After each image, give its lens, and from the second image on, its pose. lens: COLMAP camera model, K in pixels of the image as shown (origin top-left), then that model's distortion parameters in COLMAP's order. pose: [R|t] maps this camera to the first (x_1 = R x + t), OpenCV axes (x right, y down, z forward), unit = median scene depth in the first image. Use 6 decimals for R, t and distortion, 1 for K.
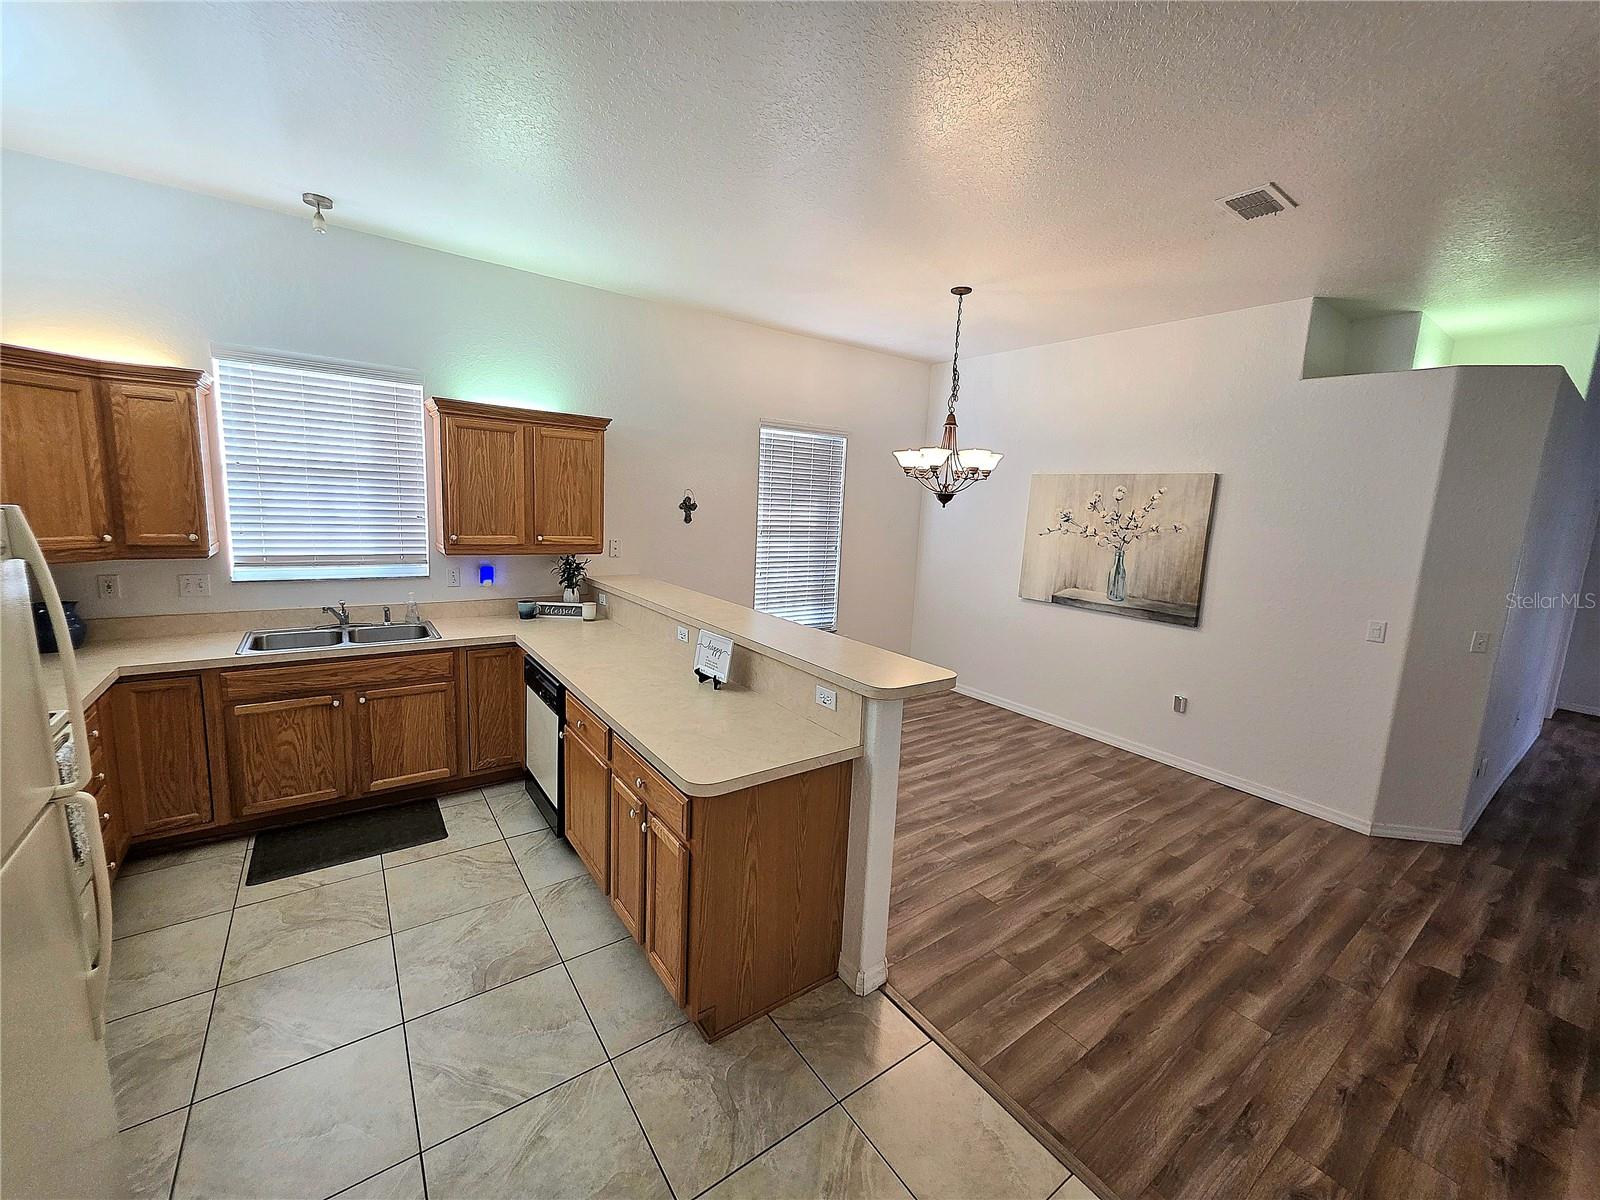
lens RADIAL K [[632.6, 0, 798.3], [0, 632.6, 595.0], [0, 0, 1]] dist [0.001075, -0.000216]
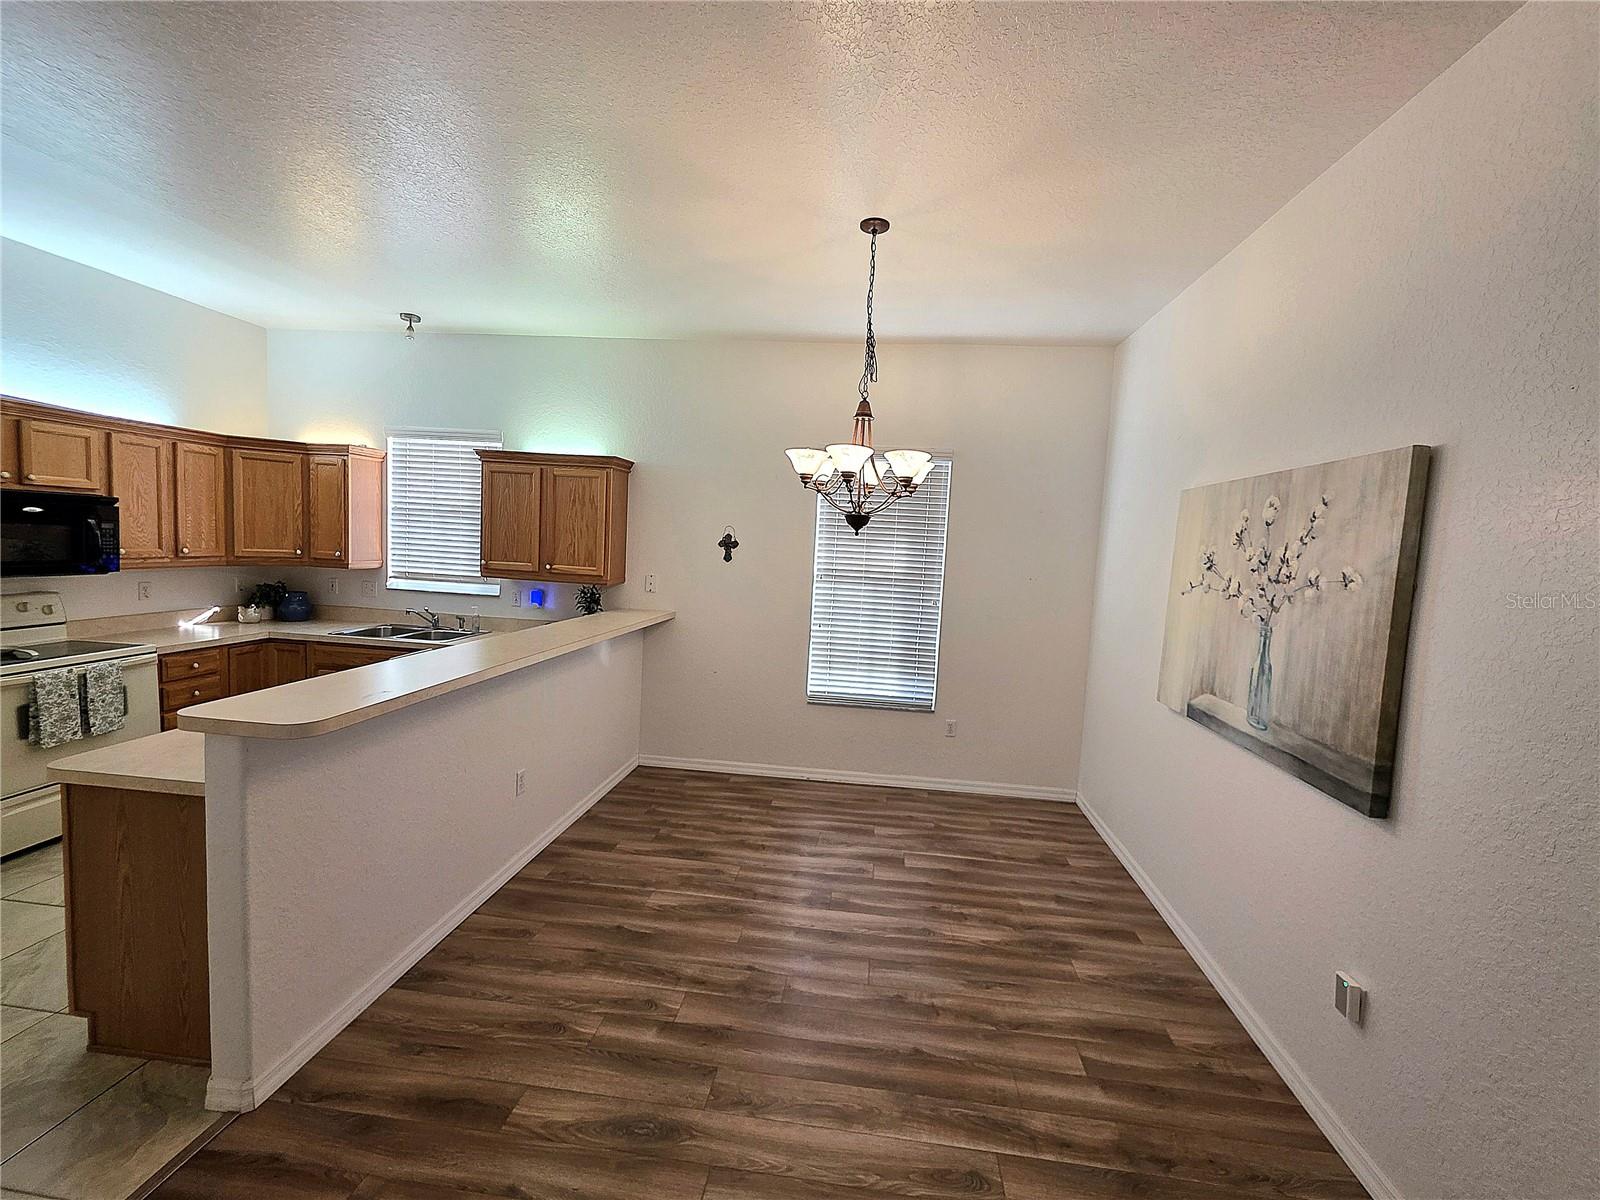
lens RADIAL K [[639.7, 0, 808.9], [0, 639.7, 592.5], [0, 0, 1]] dist [0.002143, -0.000325]
pose [[0.747257, 0.045452, -0.662979, 0.716238], [-0.118410, 0.990800, -0.065536, -0.027202], [0.653900, 0.127475, 0.745764, 0.496807]]
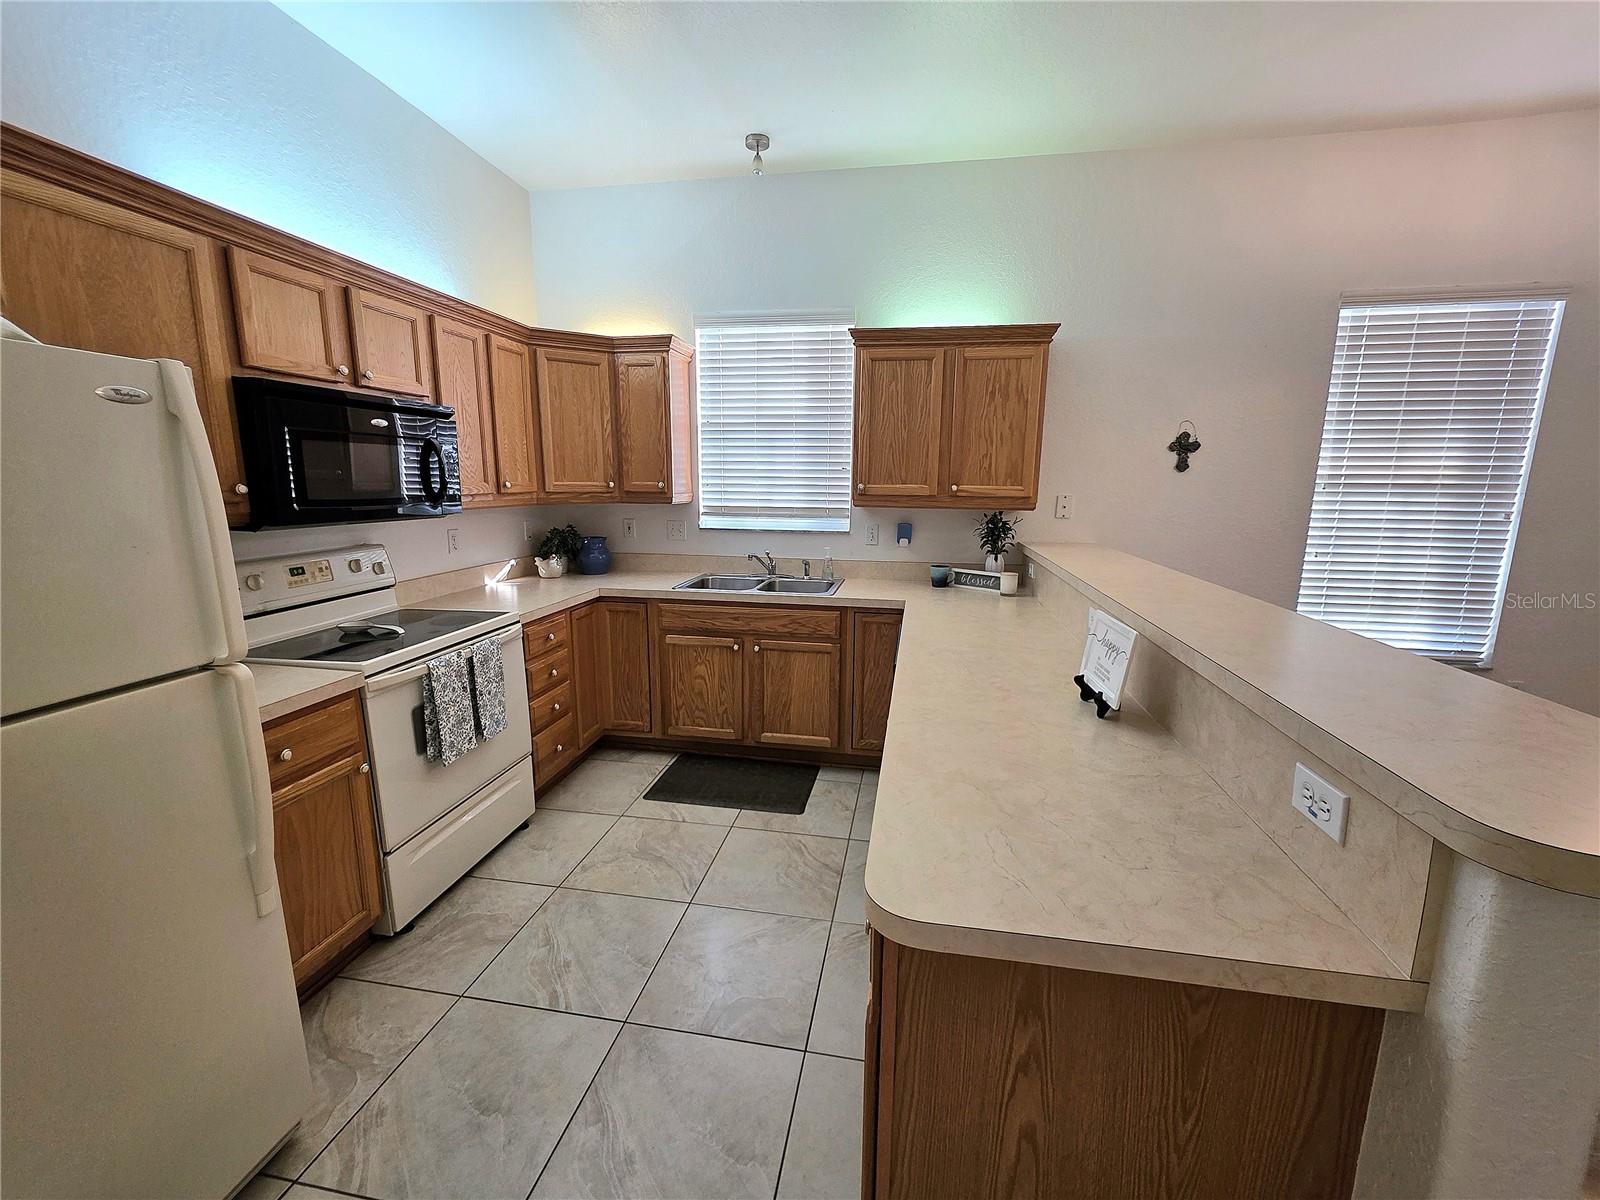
lens RADIAL K [[633.0, 0, 812.9], [0, 633.0, 593.1], [0, 0, 1]] dist [0.002054, 0.000030]
pose [[0.697798, 0.086638, -0.711036, 0.057844], [-0.084022, 0.995706, 0.038866, 0.030331], [0.711350, 0.032622, 0.702081, 0.321471]]
